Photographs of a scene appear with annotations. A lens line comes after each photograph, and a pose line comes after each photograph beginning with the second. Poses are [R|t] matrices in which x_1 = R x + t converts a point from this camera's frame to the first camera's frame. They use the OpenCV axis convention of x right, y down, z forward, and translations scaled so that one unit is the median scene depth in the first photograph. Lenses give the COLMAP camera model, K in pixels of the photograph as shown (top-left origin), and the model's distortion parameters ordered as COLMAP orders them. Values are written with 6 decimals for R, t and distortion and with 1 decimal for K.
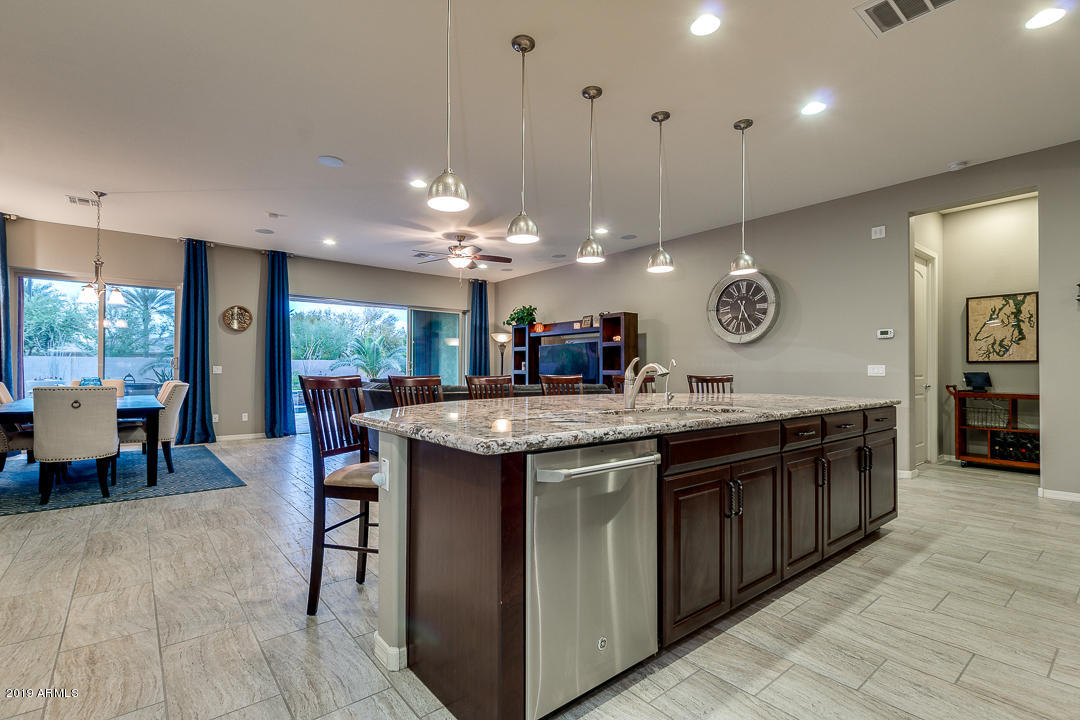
lens RADIAL K [[498.8, 0, 543.0], [0, 498.8, 366.0], [0, 0, 1]] dist [-0.000001, -0.000394]
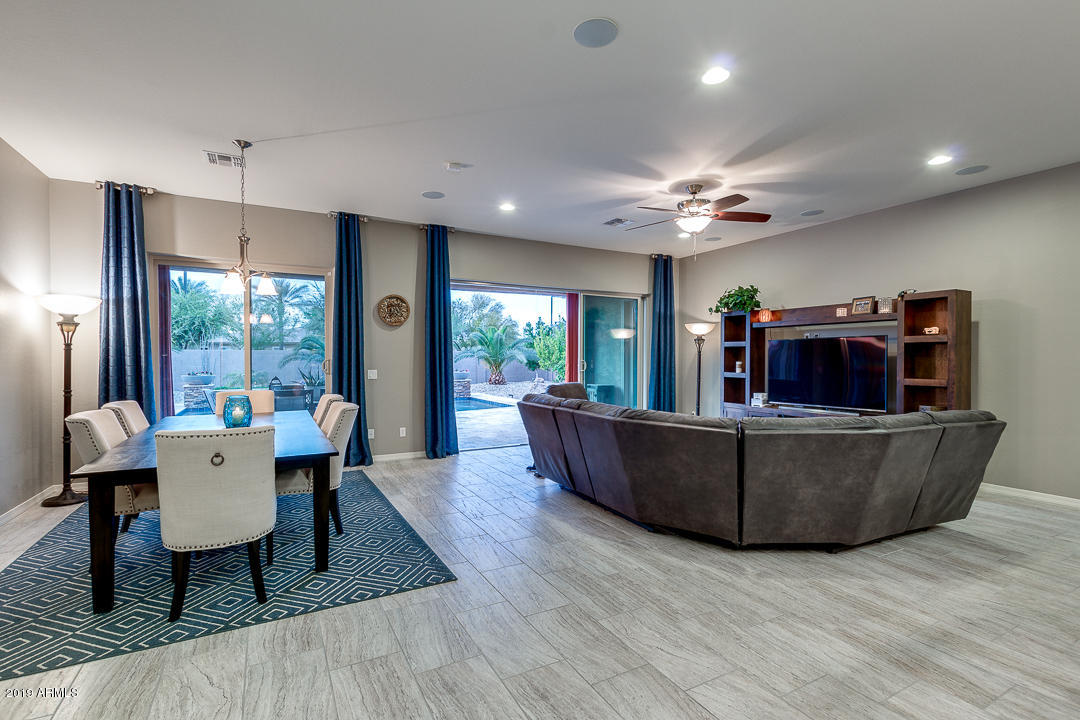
lens RADIAL K [[500.4, 0, 542.0], [0, 500.4, 364.1], [0, 0, 1]] dist [0.004129, 0.000128]
pose [[0.982121, 0.001224, -0.188247, -0.223792], [0.003266, 0.999718, 0.023536, -0.026913], [0.188223, -0.023730, 0.981840, 0.246660]]
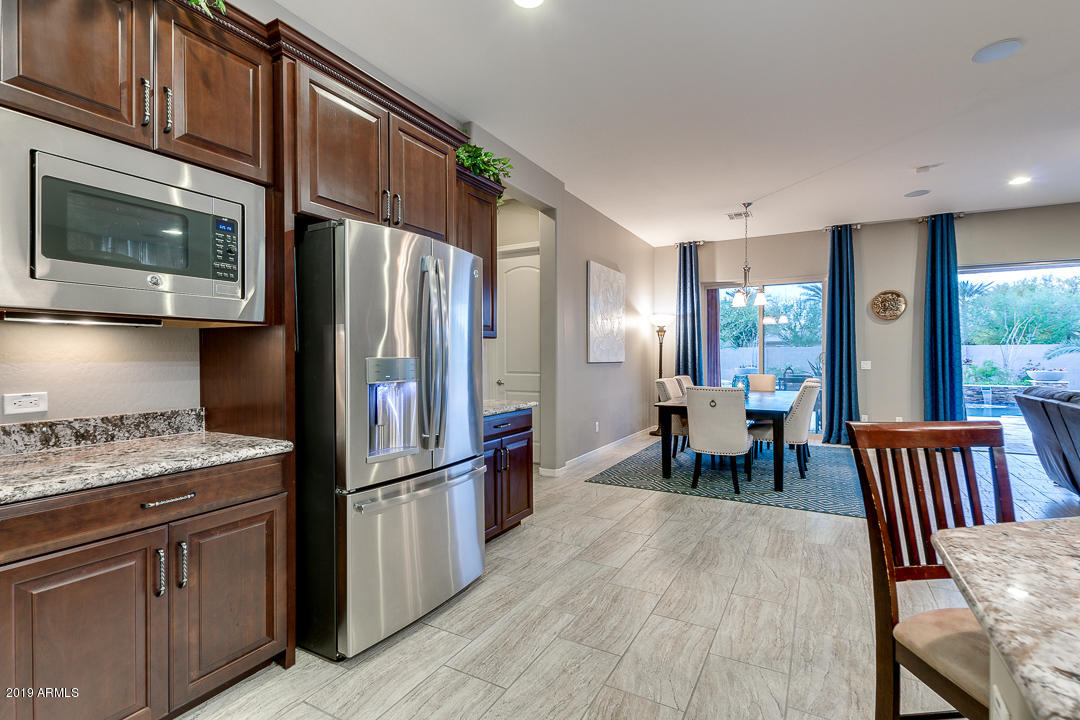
lens RADIAL K [[505.0, 0, 547.3], [0, 505.0, 357.0], [0, 0, 1]] dist [0.006202, 0.000096]
pose [[0.370676, -0.000542, -0.928762, -0.022191], [0.012805, 0.999908, 0.004528, -0.017796], [0.928674, -0.013571, 0.370649, 0.131683]]
